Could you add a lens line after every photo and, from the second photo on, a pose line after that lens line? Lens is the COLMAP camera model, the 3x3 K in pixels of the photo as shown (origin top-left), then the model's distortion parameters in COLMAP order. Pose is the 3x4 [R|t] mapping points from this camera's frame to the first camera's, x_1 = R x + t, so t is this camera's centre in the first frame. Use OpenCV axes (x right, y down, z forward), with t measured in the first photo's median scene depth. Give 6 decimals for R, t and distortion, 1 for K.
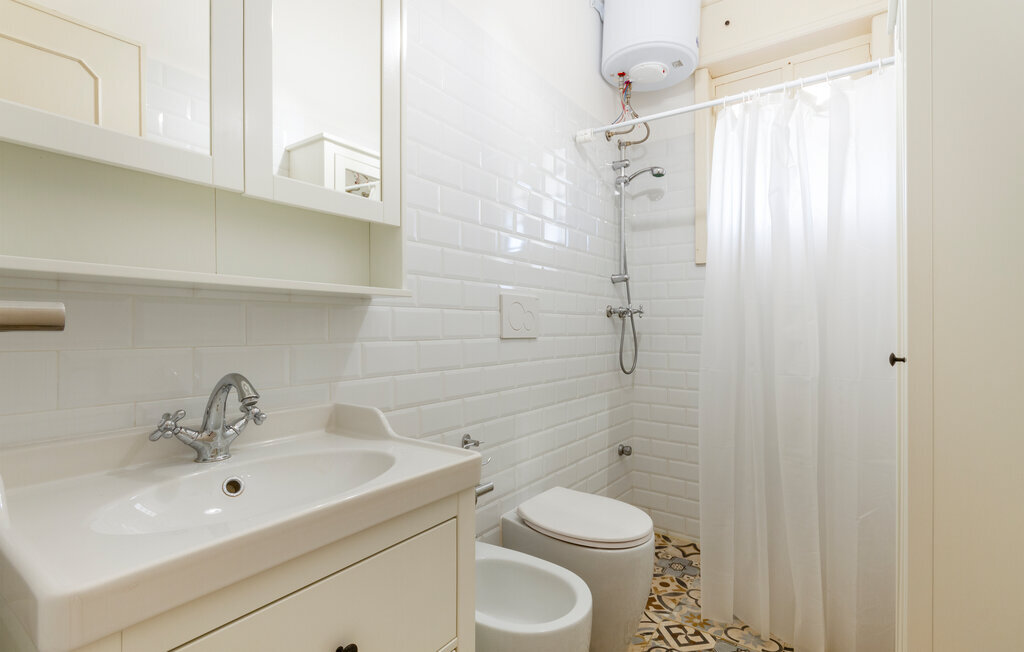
lens RADIAL K [[478.9, 0, 520.3], [0, 478.9, 307.2], [0, 0, 1]] dist [0.004290, 0.001468]
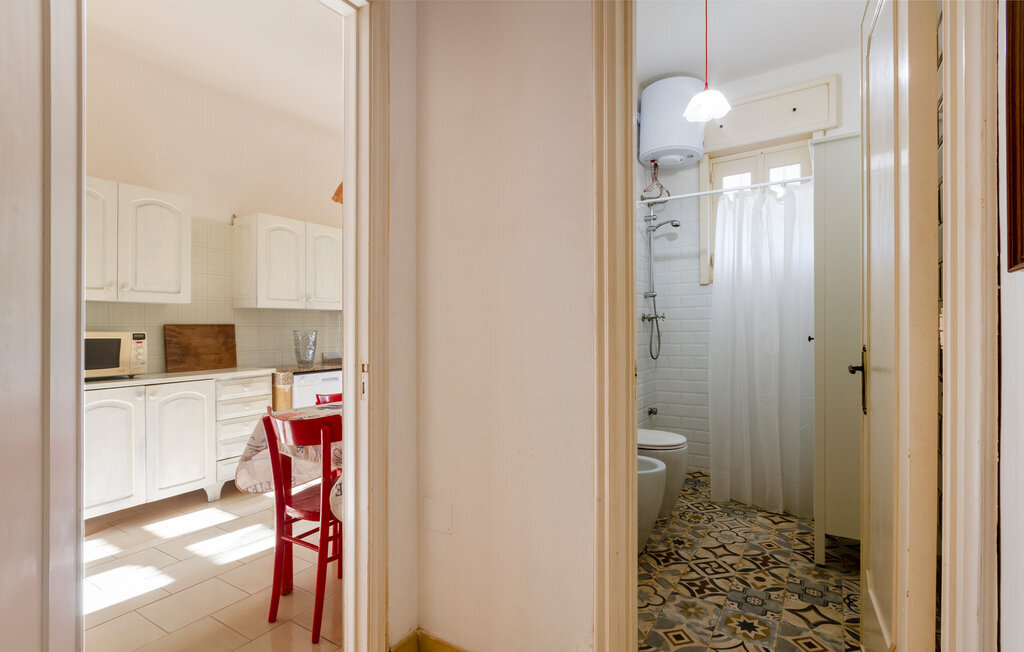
lens RADIAL K [[478.9, 0, 515.3], [0, 478.9, 325.0], [0, 0, 1]] dist [0.004290, 0.001468]
pose [[0.998995, -0.019917, 0.040162, -0.274281], [0.018740, 0.999390, 0.029476, -0.018153], [-0.040724, -0.028694, 0.998758, -0.475186]]
